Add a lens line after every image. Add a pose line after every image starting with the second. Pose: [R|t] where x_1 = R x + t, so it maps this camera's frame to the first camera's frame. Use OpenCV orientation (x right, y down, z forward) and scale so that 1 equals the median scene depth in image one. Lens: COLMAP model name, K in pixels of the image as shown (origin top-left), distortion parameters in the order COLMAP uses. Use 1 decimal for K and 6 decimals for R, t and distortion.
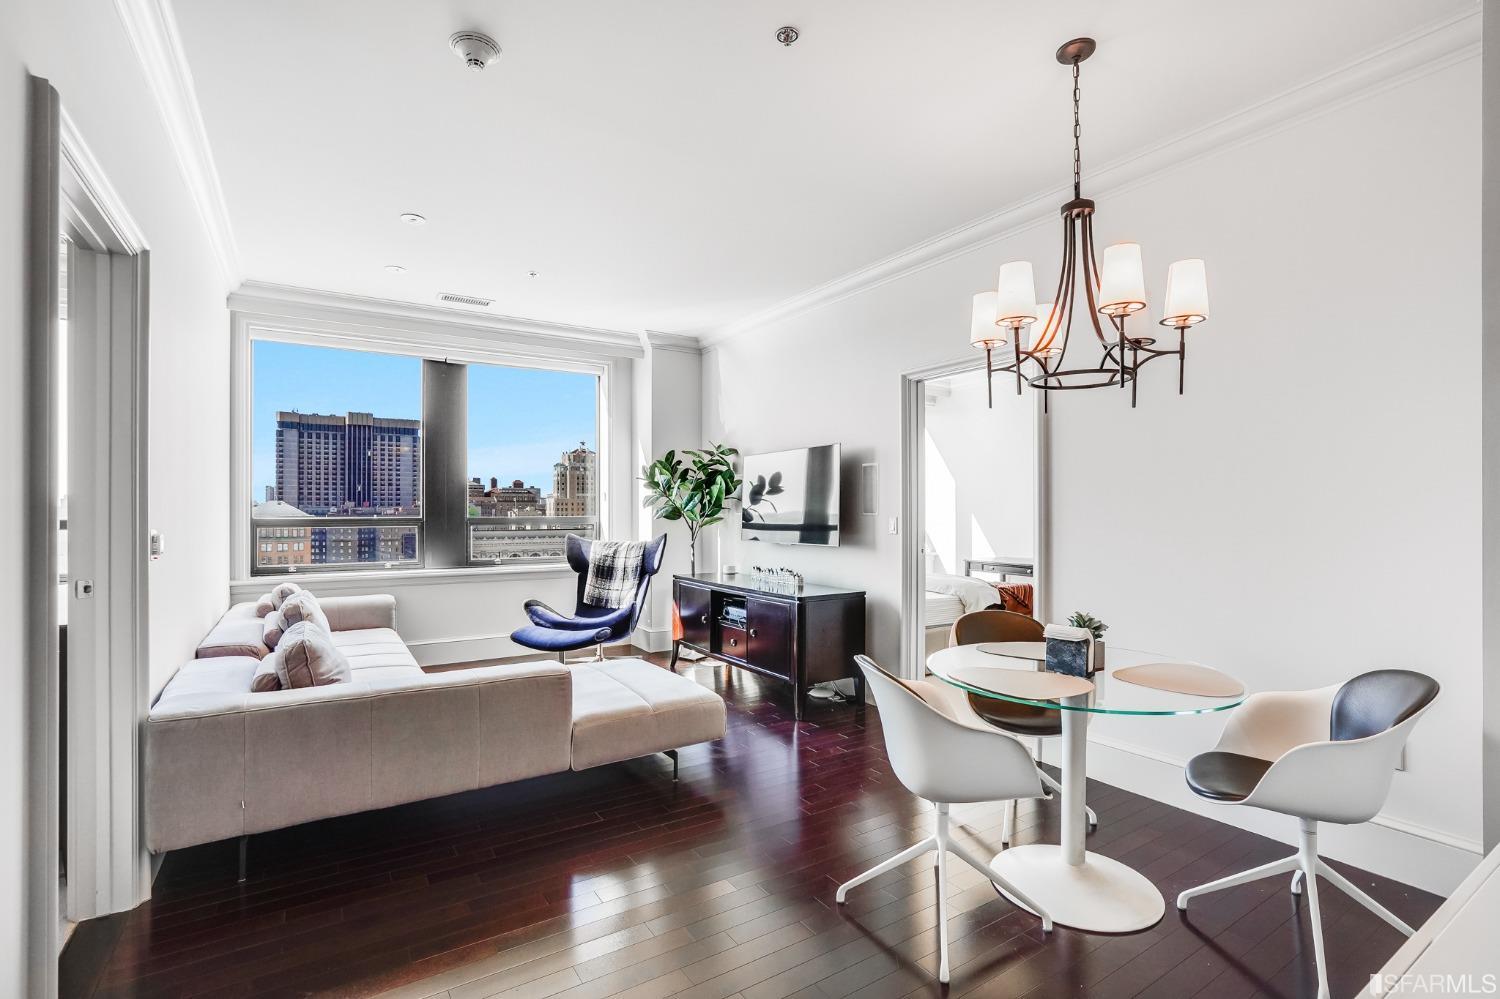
lens RADIAL K [[696.6, 0, 748.9], [0, 696.6, 500.7], [0, 0, 1]] dist [-0.036046, 0.000459]
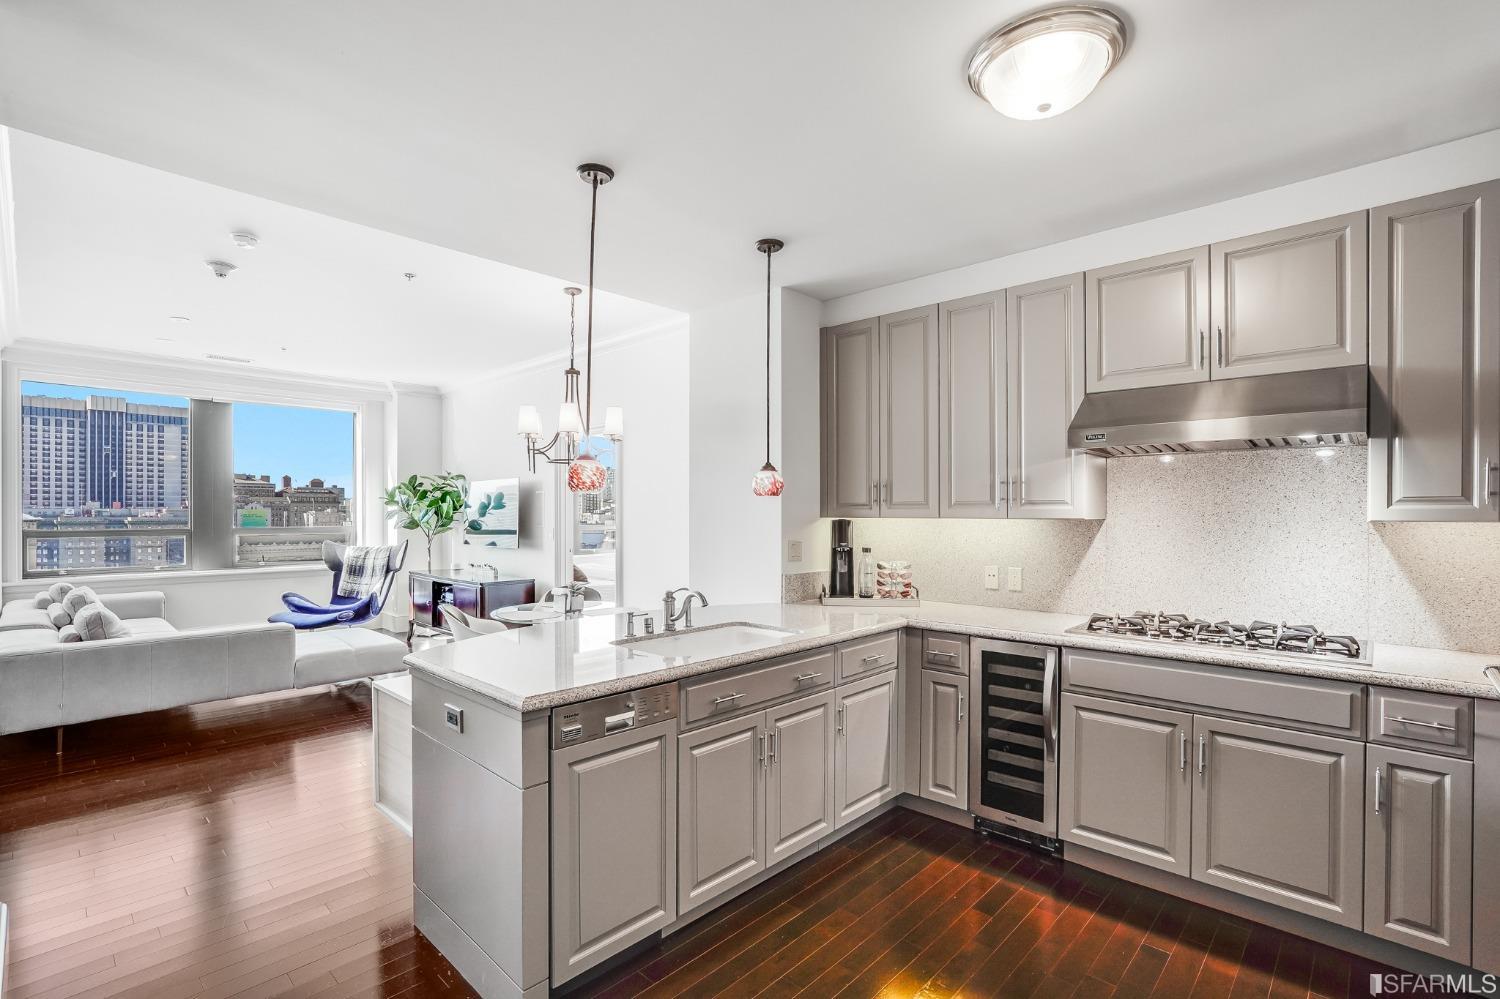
lens RADIAL K [[703.6, 0, 749.1], [0, 703.6, 509.5], [0, 0, 1]] dist [-0.032848, 0.017216]
pose [[0.972932, 0.002514, 0.231076, 0.193567], [-0.004713, 0.999949, 0.008969, -0.023469], [-0.231042, -0.009815, 0.972894, -0.397866]]
